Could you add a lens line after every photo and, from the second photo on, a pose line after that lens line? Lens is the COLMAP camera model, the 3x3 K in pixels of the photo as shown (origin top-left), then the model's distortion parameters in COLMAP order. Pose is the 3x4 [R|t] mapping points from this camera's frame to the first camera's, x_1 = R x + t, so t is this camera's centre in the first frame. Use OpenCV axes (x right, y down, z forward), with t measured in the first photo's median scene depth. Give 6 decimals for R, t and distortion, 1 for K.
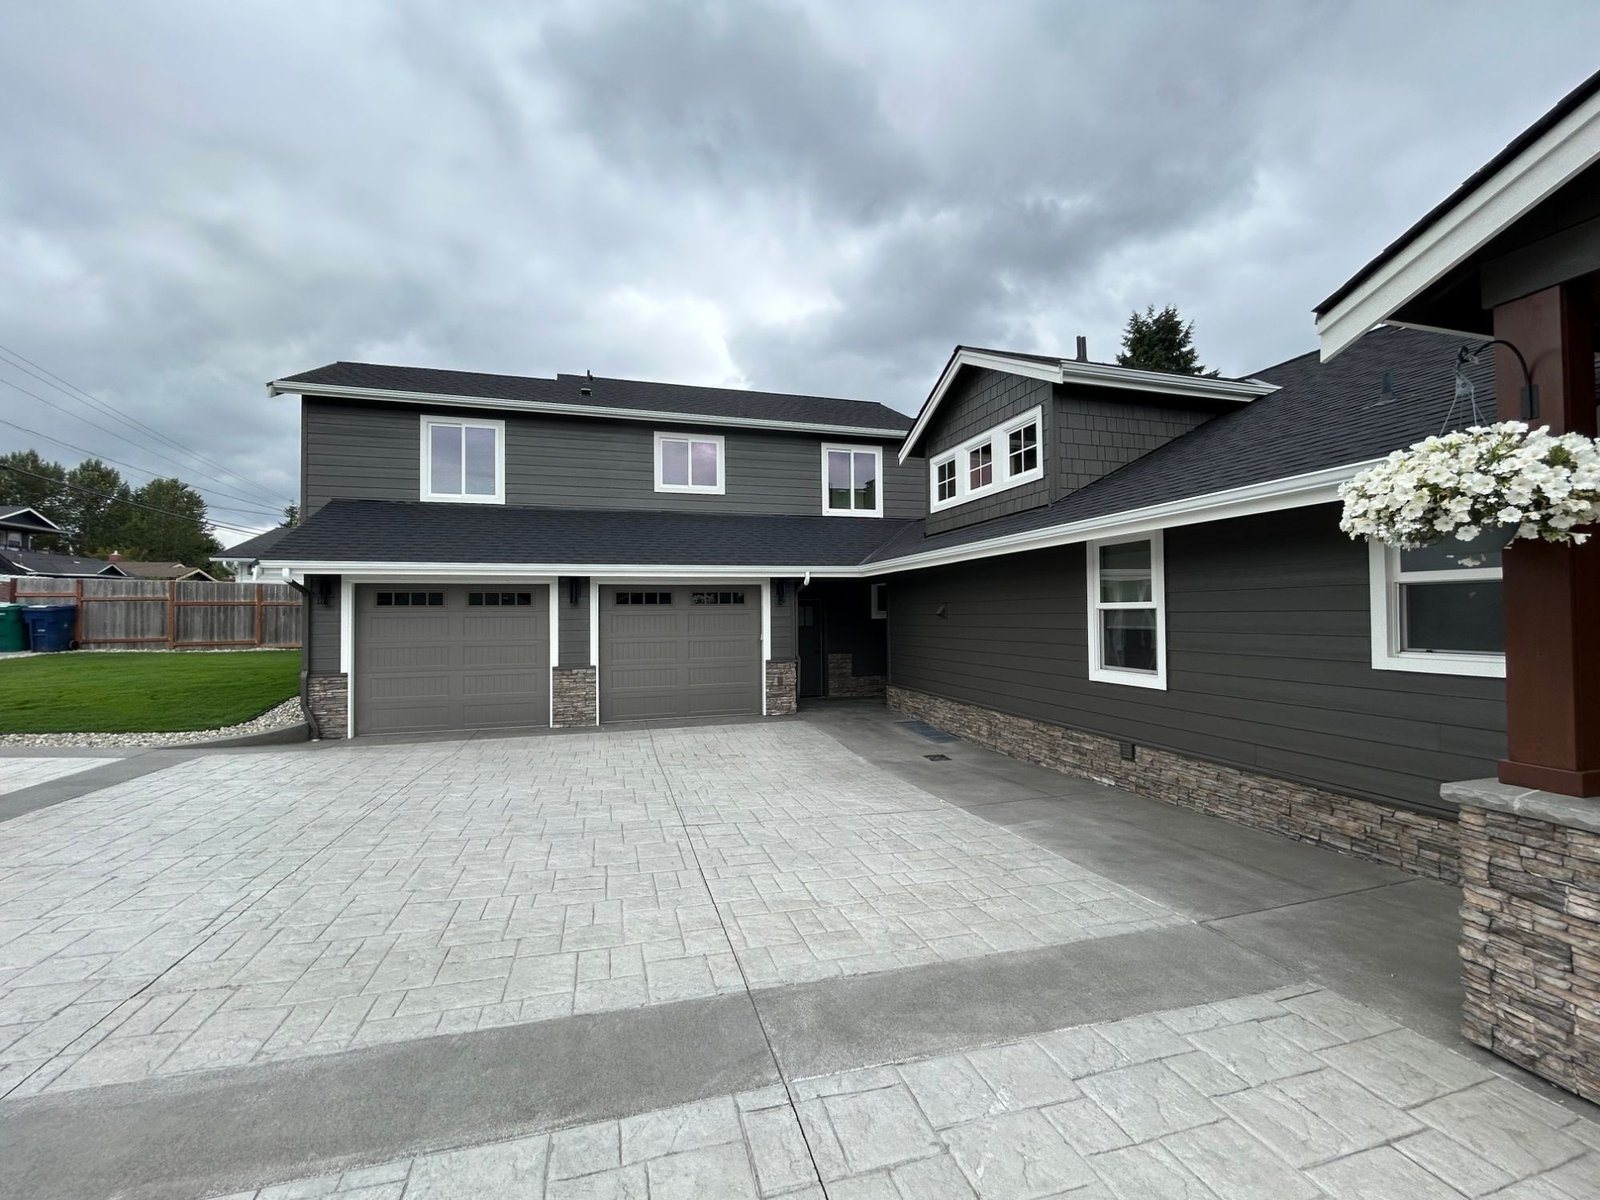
lens RADIAL K [[646.2, 0, 800.0], [0, 646.2, 600.0], [0, 0, 1]] dist [-0.000396, -0.000235]
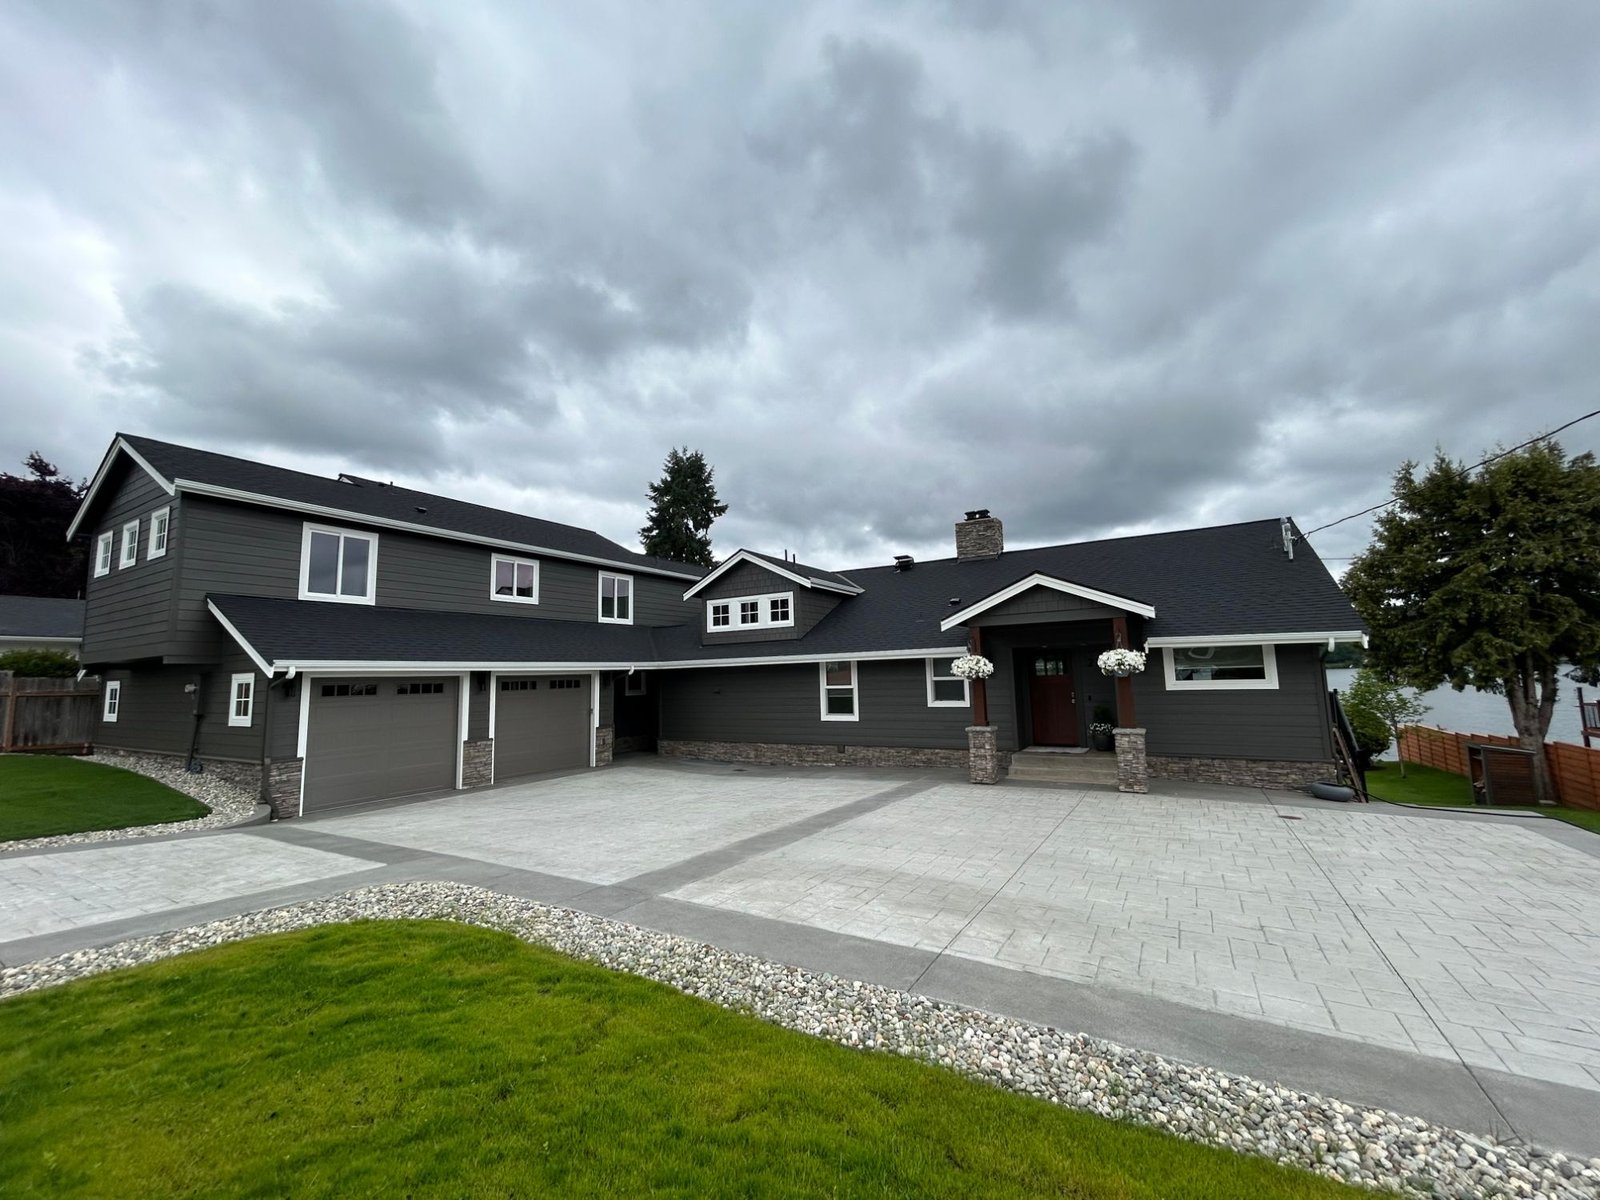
lens RADIAL K [[646.2, 0, 800.0], [0, 646.2, 600.0], [0, 0, 1]] dist [-0.000396, -0.000235]
pose [[0.732067, 0.071111, 0.677511, -0.779745], [0.003900, 0.994083, -0.108552, -0.033178], [-0.681222, 0.082109, 0.727458, -0.415902]]
